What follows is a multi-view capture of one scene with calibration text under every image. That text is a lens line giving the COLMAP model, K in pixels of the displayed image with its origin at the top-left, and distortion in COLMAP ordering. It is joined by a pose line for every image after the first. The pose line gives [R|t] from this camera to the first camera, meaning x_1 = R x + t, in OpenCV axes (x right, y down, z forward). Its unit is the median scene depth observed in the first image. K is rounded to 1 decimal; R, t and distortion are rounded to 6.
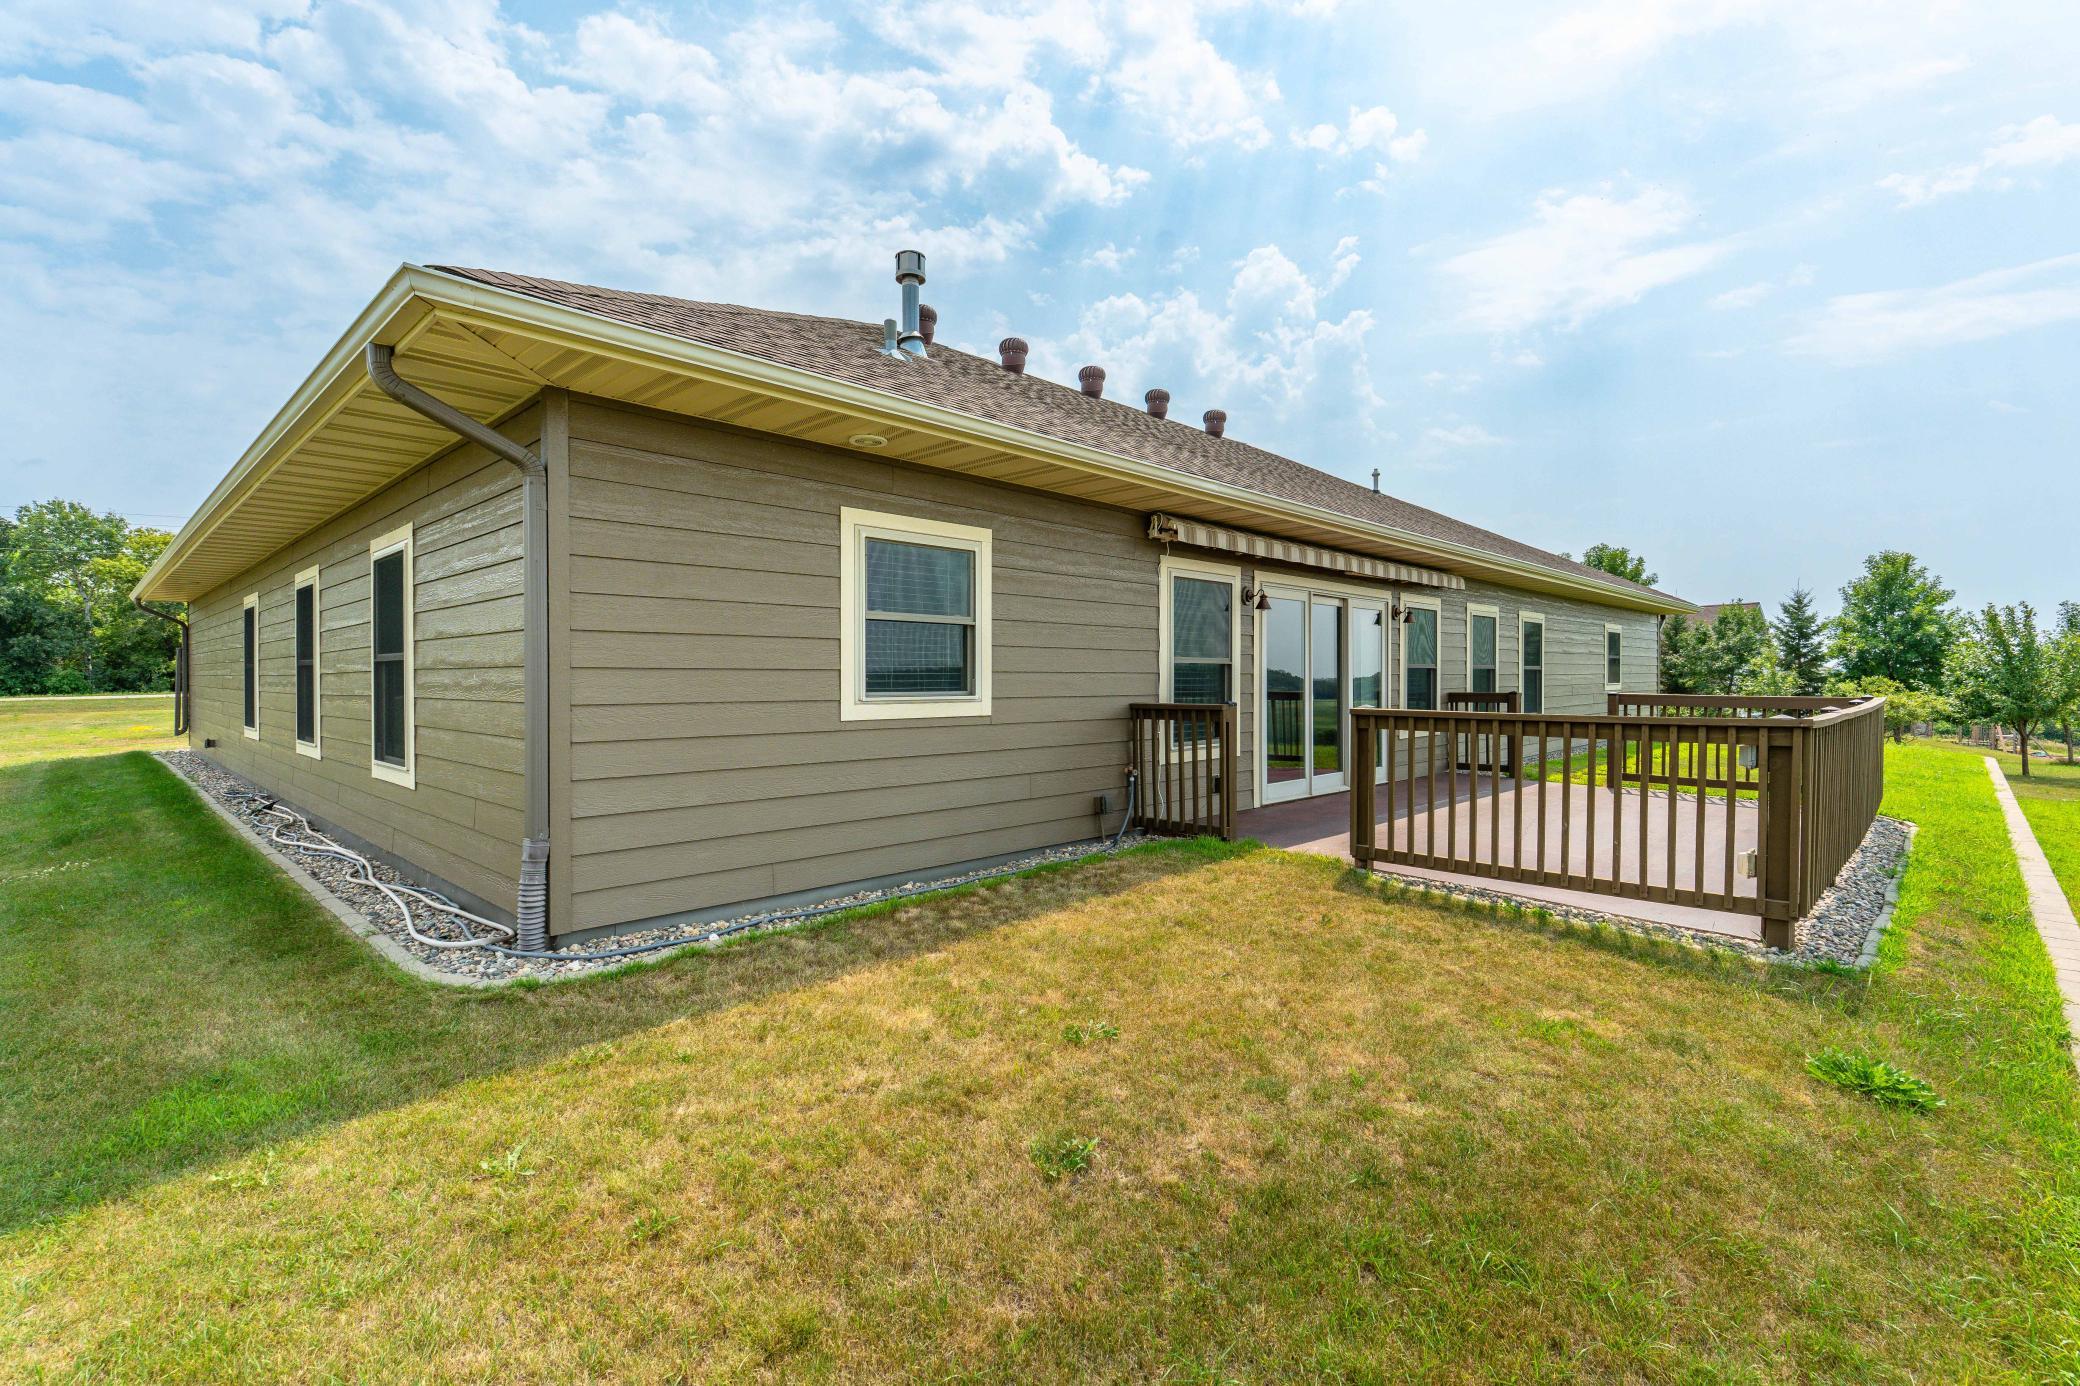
lens RADIAL K [[950.1, 0, 1039.1], [0, 950.1, 689.4], [0, 0, 1]] dist [-0.003791, 0.000205]
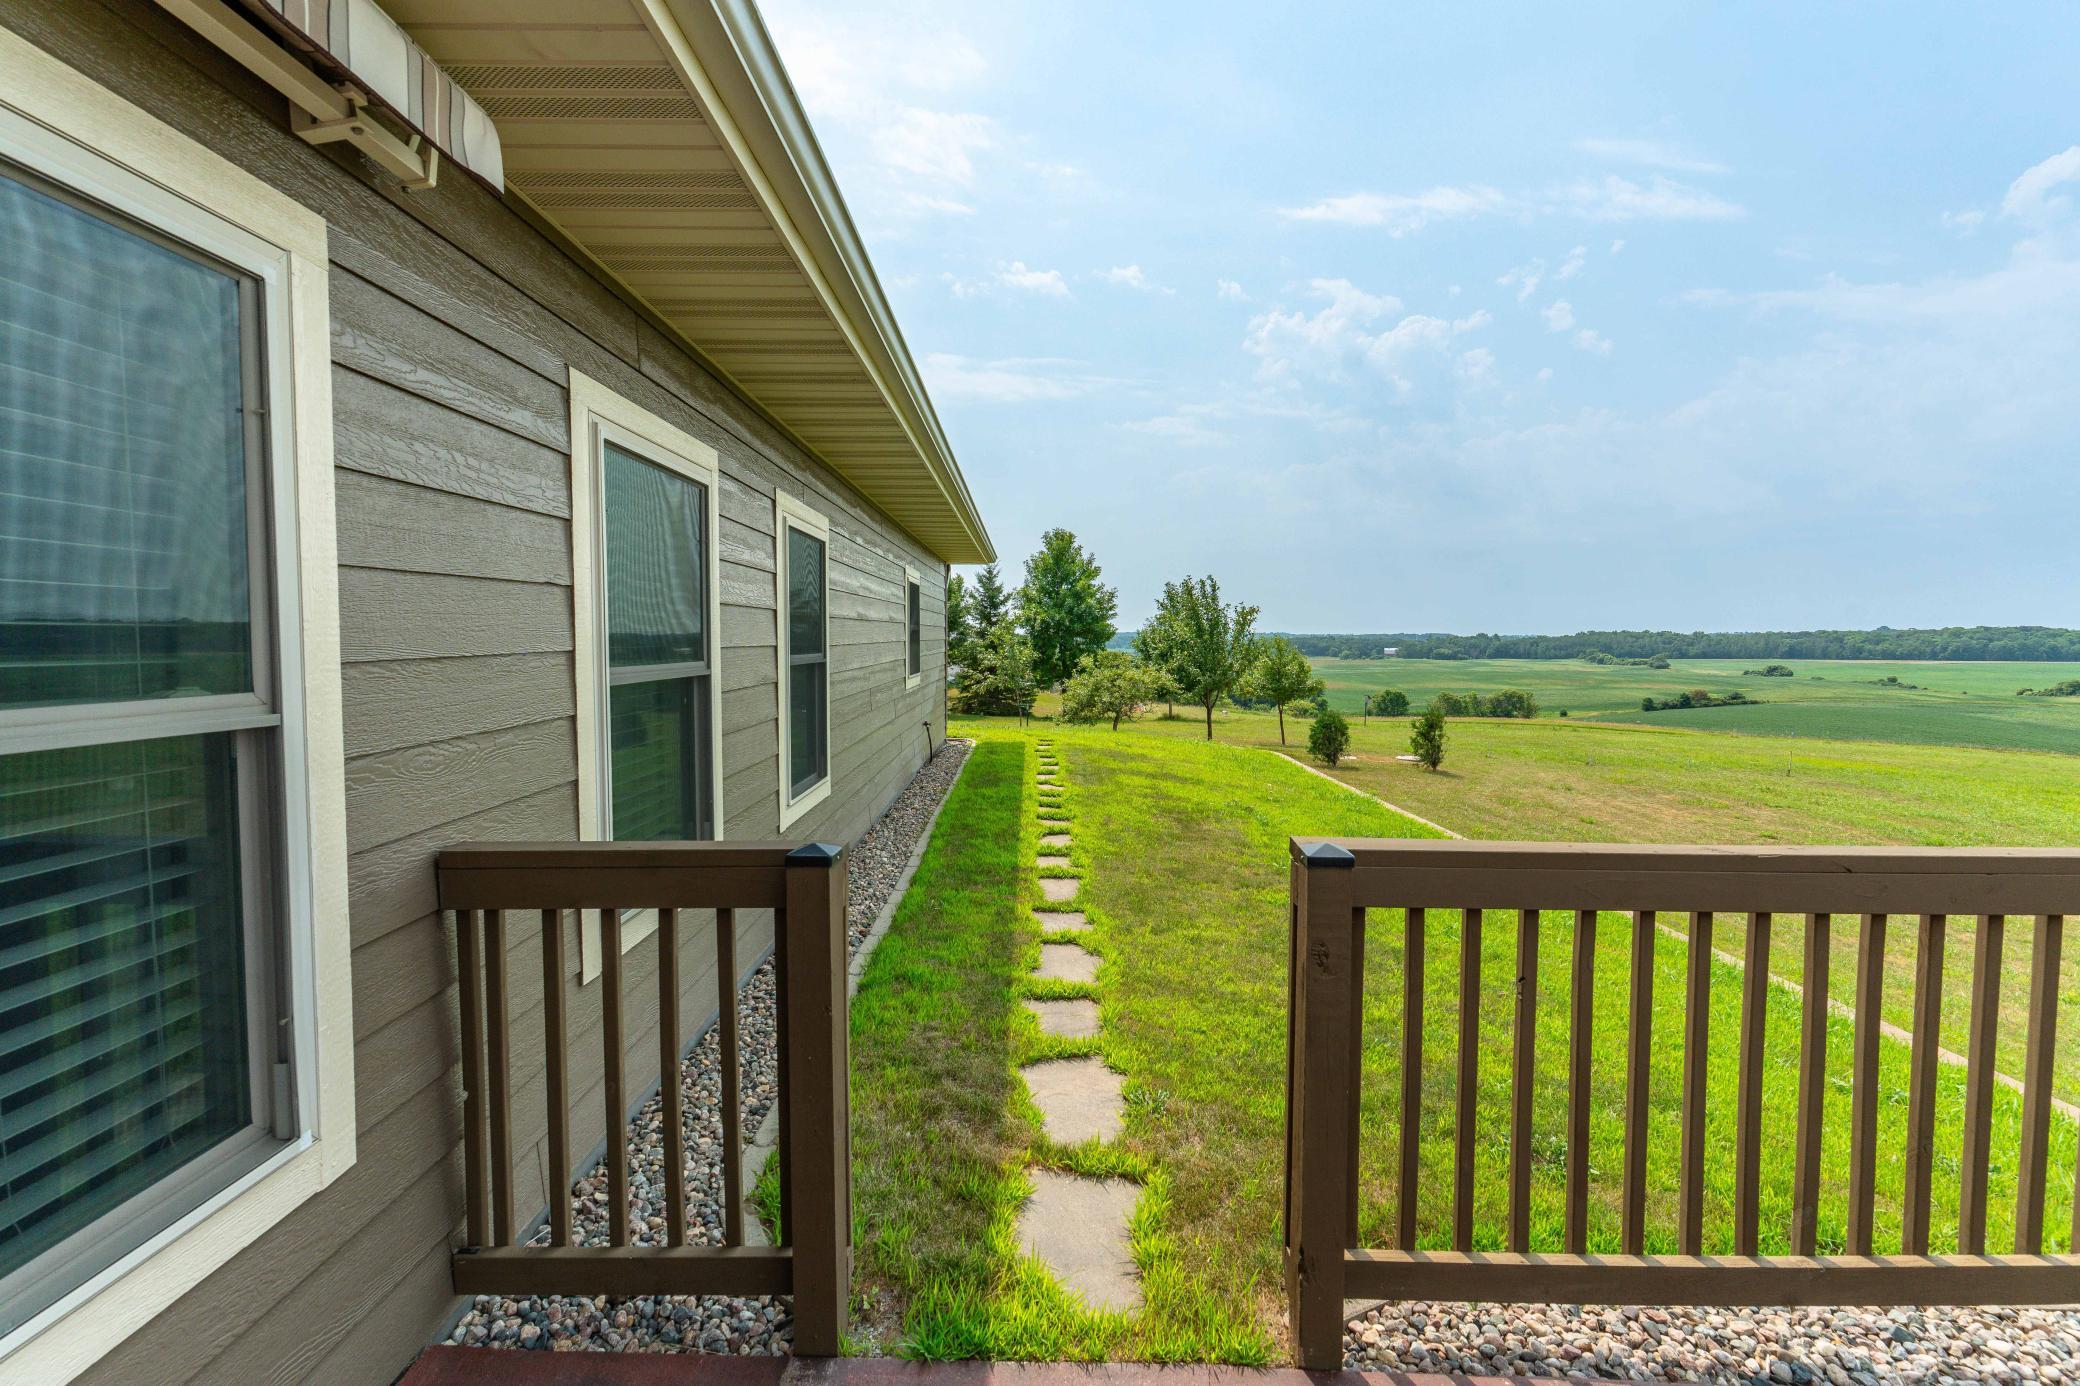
lens RADIAL K [[950.1, 0, 1039.1], [0, 950.1, 689.4], [0, 0, 1]] dist [-0.003791, 0.000205]
pose [[0.711336, -0.035465, 0.701957, 0.119243], [0.007685, 0.999059, 0.042688, -0.009445], [-0.702810, -0.024971, 0.710939, 0.247867]]
